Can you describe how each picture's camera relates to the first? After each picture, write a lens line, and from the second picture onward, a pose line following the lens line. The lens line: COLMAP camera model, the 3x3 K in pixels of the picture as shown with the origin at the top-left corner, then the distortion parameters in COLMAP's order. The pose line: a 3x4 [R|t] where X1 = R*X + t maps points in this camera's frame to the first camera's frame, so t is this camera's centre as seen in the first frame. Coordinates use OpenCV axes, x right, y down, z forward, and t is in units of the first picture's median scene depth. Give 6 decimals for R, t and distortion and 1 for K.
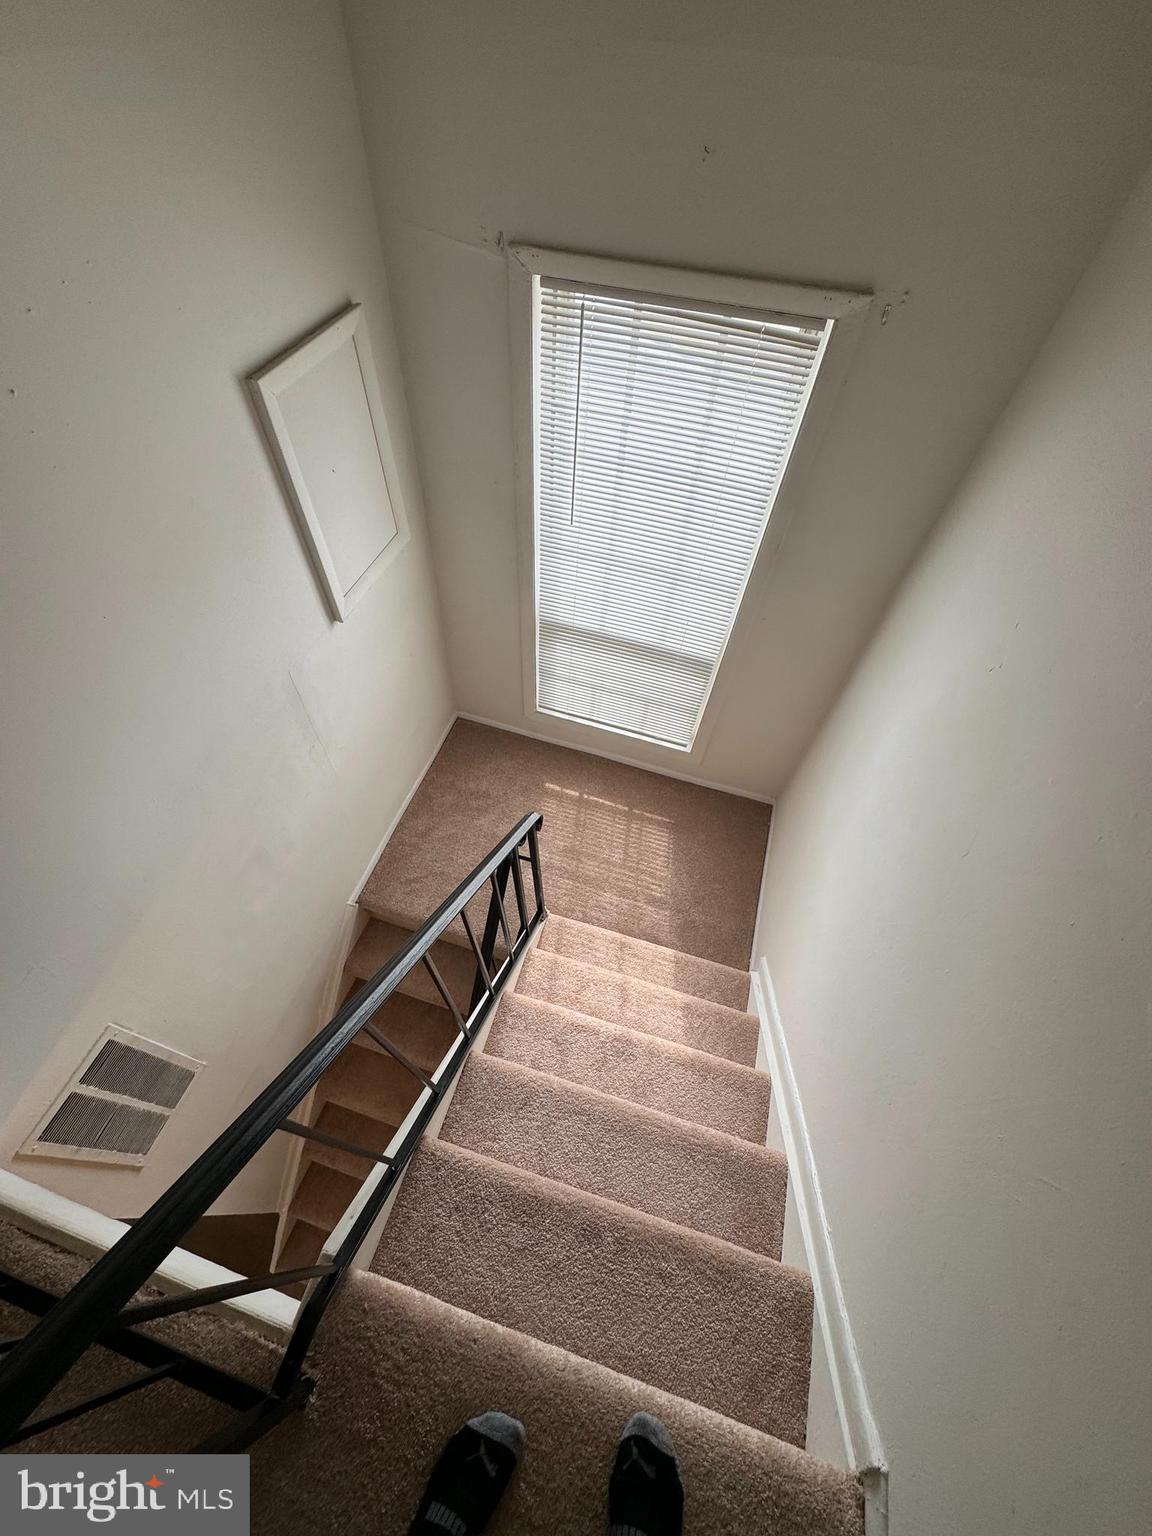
lens RADIAL K [[610.7, 0, 575.0], [0, 610.7, 769.5], [0, 0, 1]] dist [-0.001256, 0.000332]
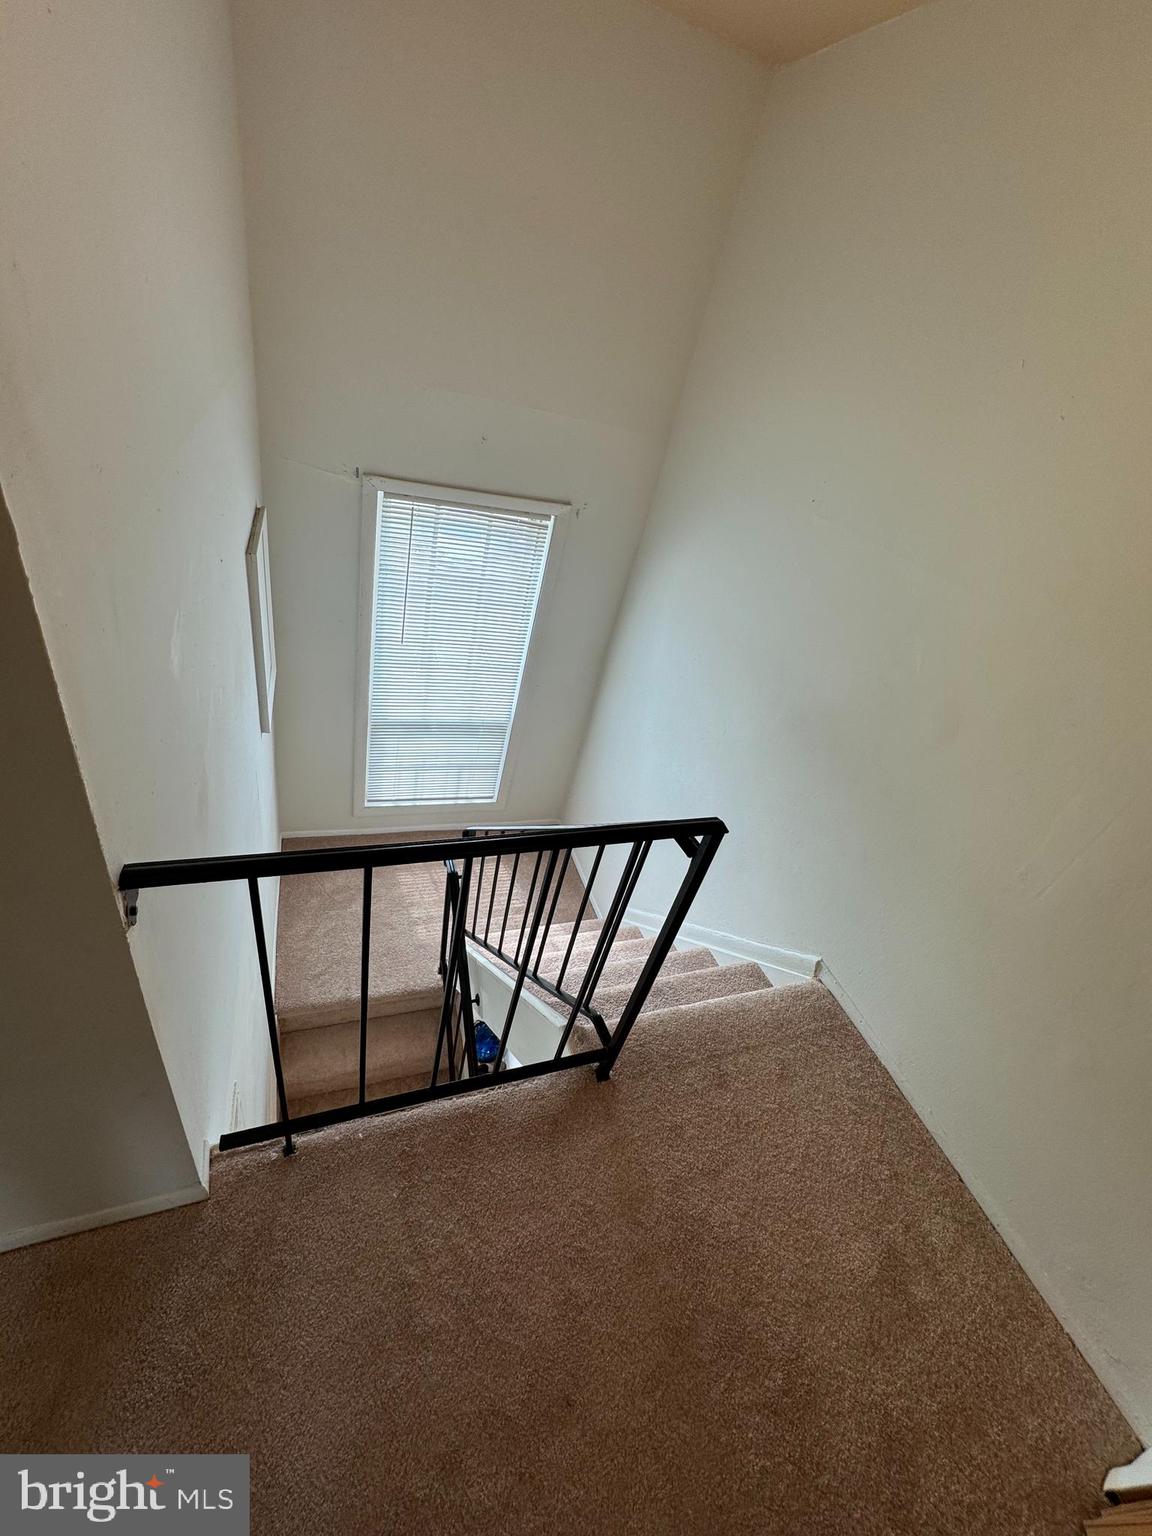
lens RADIAL K [[610.7, 0, 586.8], [0, 610.7, 761.3], [0, 0, 1]] dist [-0.001256, 0.000332]
pose [[0.797655, -0.230502, 0.557328, -0.699105], [0.350346, 0.929273, -0.117088, 0.215390], [-0.490921, 0.288653, 0.821995, -0.367217]]
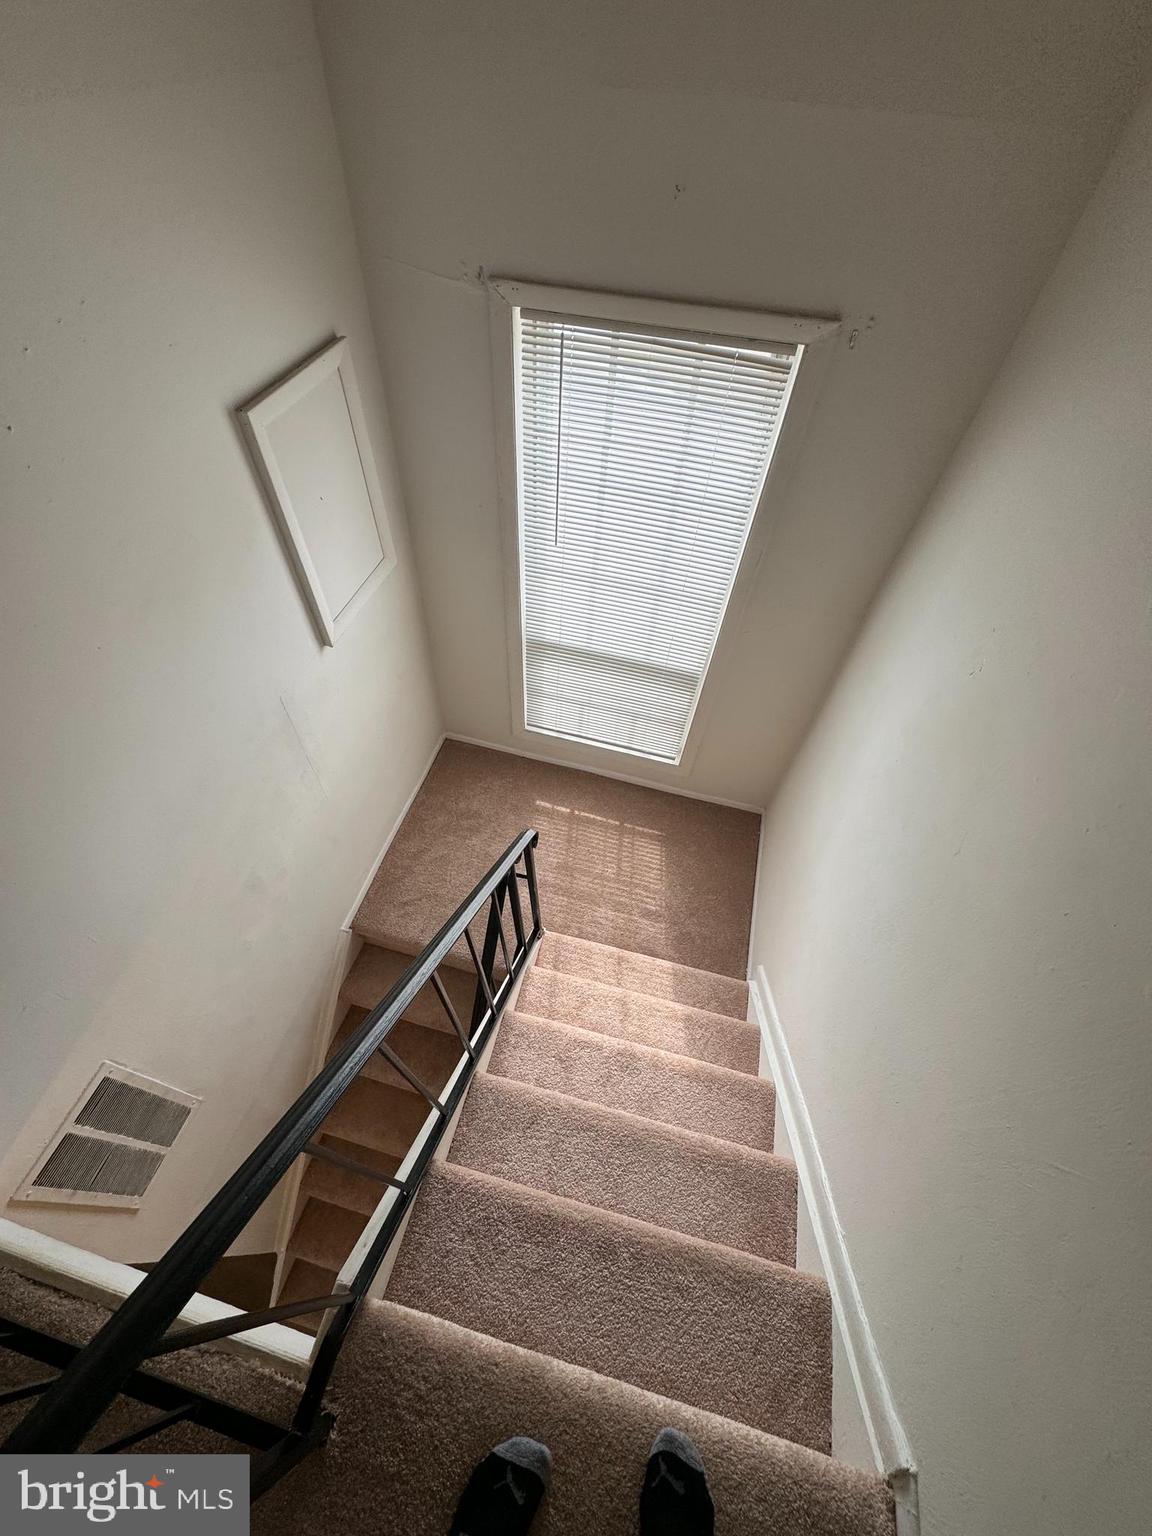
lens RADIAL K [[610.7, 0, 575.0], [0, 610.7, 769.7], [0, 0, 1]] dist [-0.001256, 0.000332]
pose [[0.999069, -0.033946, 0.026638, -0.018943], [0.034706, 0.998989, -0.028579, 0.004575], [-0.025641, 0.029477, 0.999237, -0.010881]]
